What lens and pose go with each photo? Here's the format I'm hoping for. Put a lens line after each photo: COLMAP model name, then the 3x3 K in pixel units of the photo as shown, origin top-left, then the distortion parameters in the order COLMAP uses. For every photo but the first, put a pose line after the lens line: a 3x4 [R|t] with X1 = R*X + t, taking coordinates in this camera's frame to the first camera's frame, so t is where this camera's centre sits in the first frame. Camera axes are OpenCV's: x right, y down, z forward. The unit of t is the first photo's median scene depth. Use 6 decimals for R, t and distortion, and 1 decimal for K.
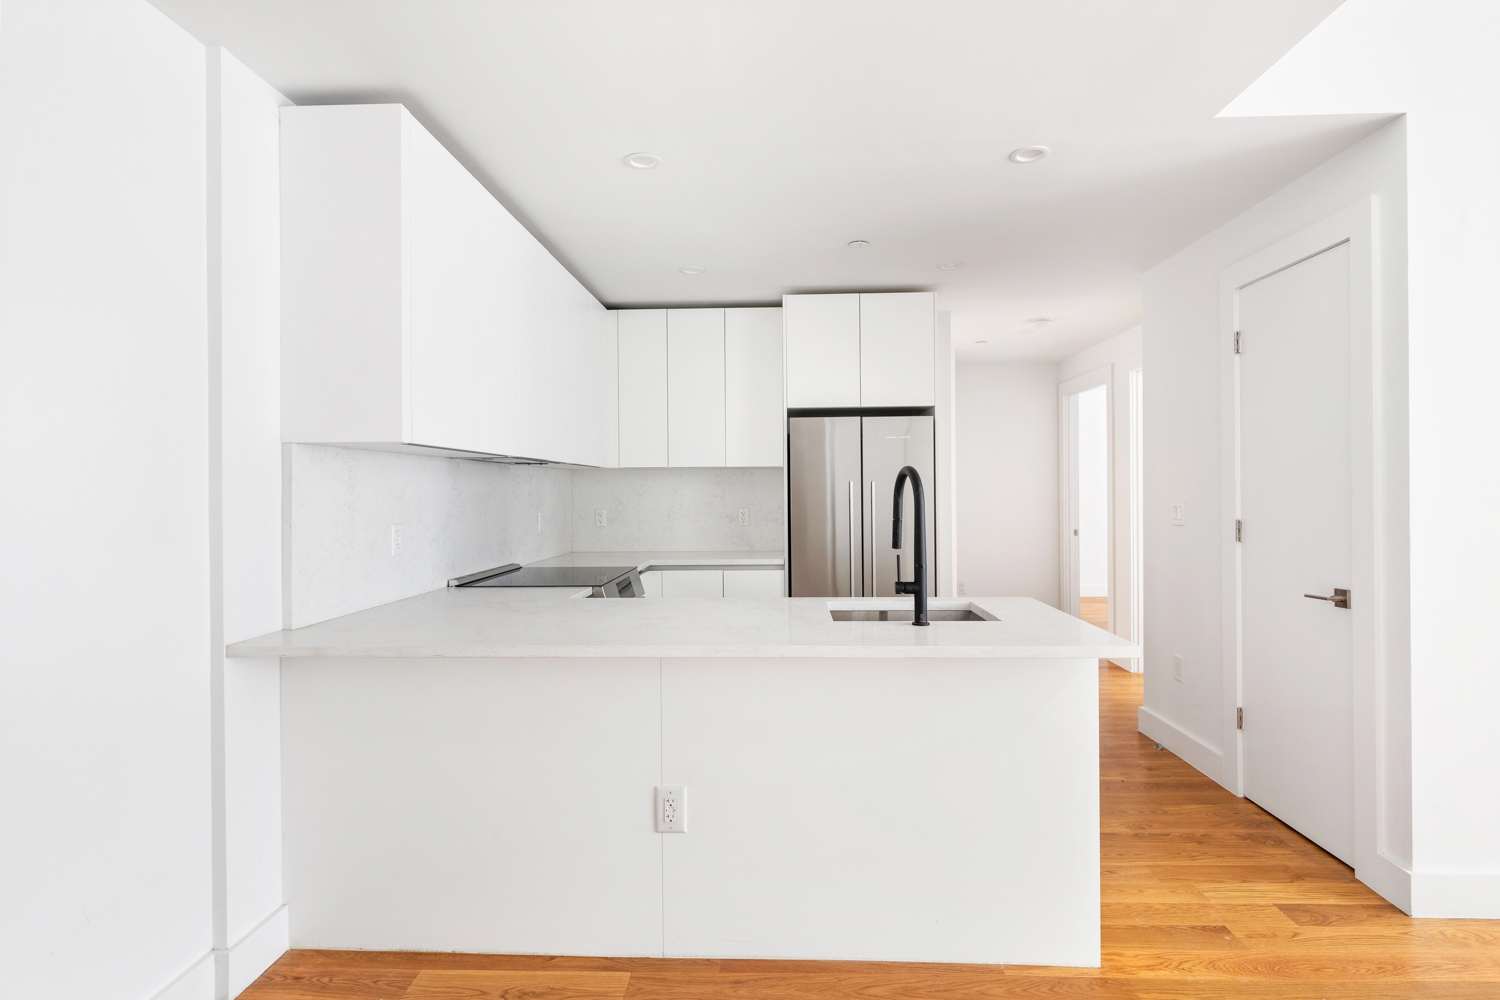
lens RADIAL K [[778.3, 0, 756.2], [0, 778.3, 498.4], [0, 0, 1]] dist [-0.003066, -0.000480]
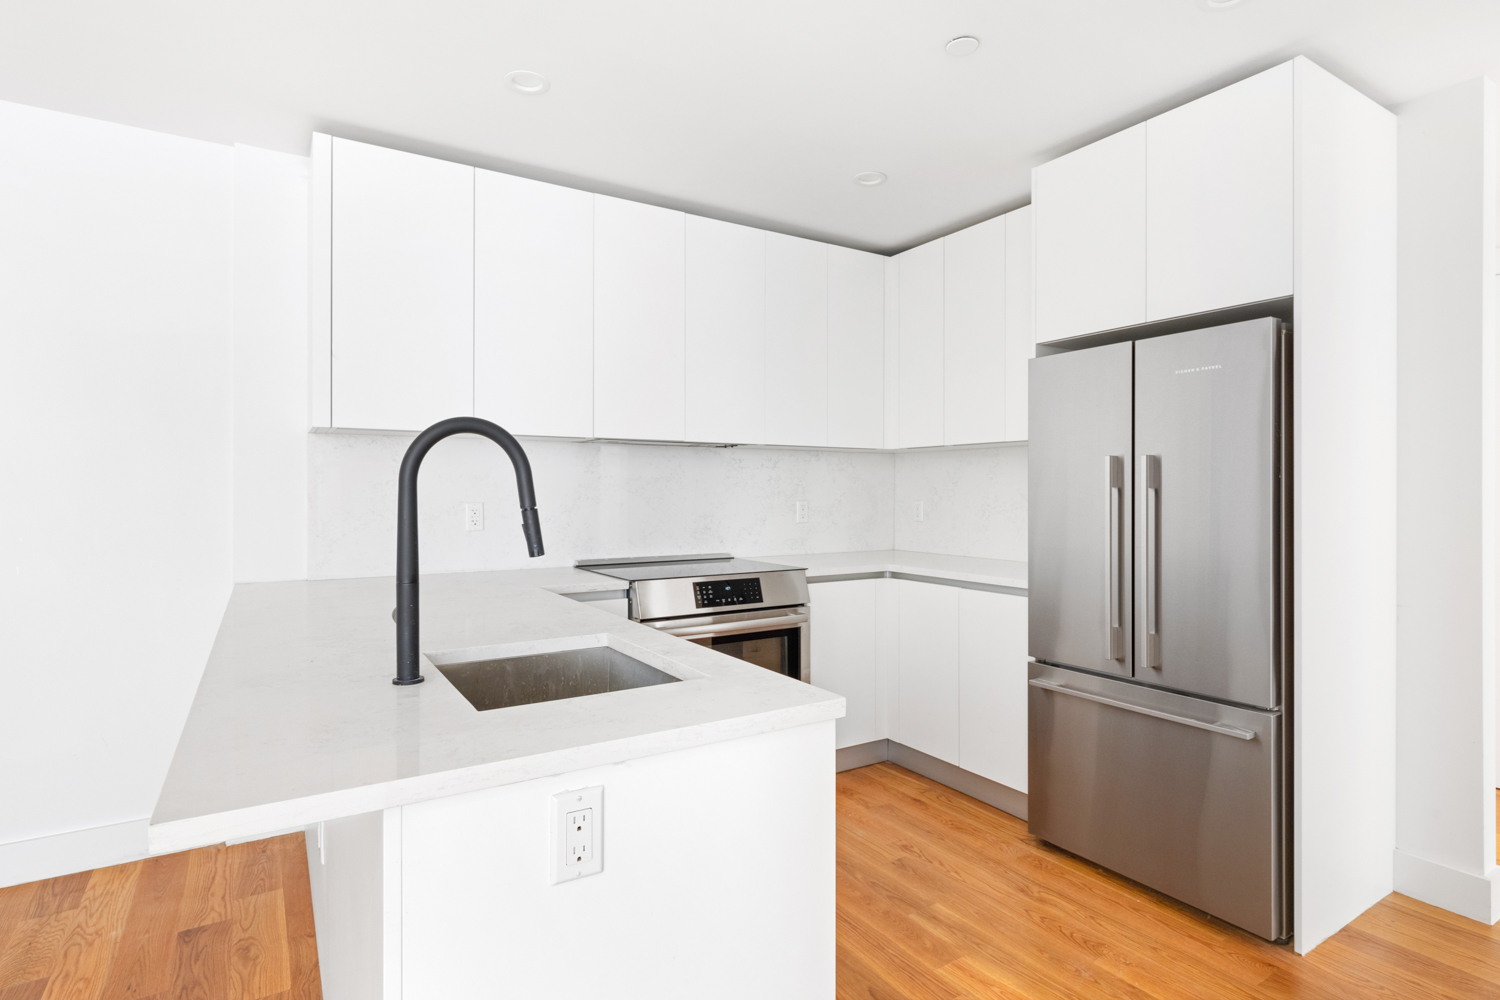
lens RADIAL K [[778.3, 0, 751.5], [0, 778.3, 490.1], [0, 0, 1]] dist [-0.003066, -0.000480]
pose [[0.557231, 0.009343, -0.830305, 0.496856], [-0.013748, 0.999903, 0.002025, 0.005071], [0.830244, 0.010286, 0.557305, 0.515060]]
